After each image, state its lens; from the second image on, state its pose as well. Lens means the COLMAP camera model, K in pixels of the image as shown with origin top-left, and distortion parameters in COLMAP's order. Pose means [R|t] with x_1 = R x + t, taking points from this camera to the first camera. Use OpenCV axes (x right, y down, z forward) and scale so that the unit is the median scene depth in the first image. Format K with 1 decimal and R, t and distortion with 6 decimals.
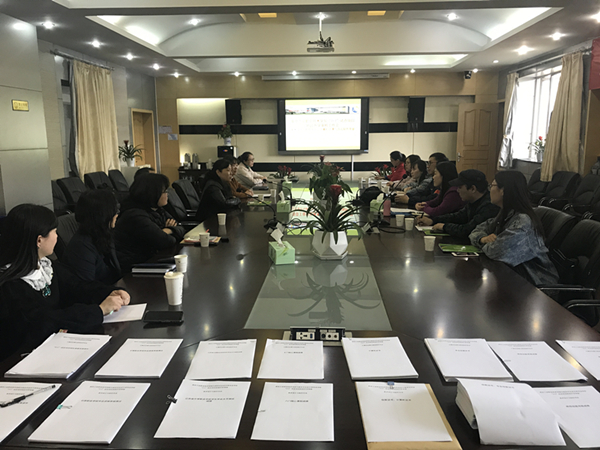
lens RADIAL K [[507.0, 0, 300.0], [0, 507.0, 225.0], [0, 0, 1]] dist [0.042295, -0.085643]
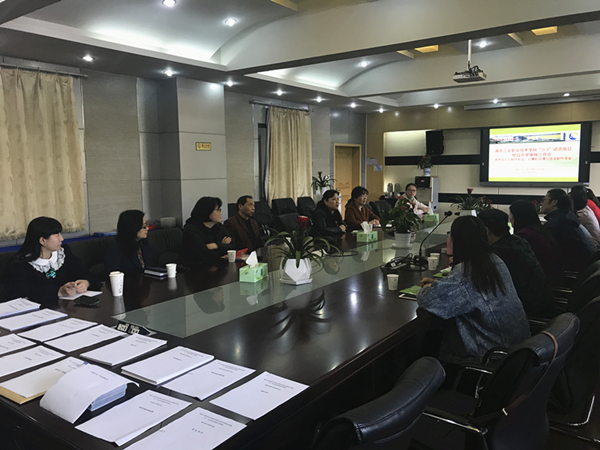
lens RADIAL K [[507.0, 0, 300.0], [0, 507.0, 225.0], [0, 0, 1]] dist [0.042295, -0.085643]
pose [[0.836663, 0.060398, -0.544377, 0.205486], [-0.089780, 0.995581, -0.027526, -0.009338], [0.540309, 0.071904, 0.838389, 0.024037]]
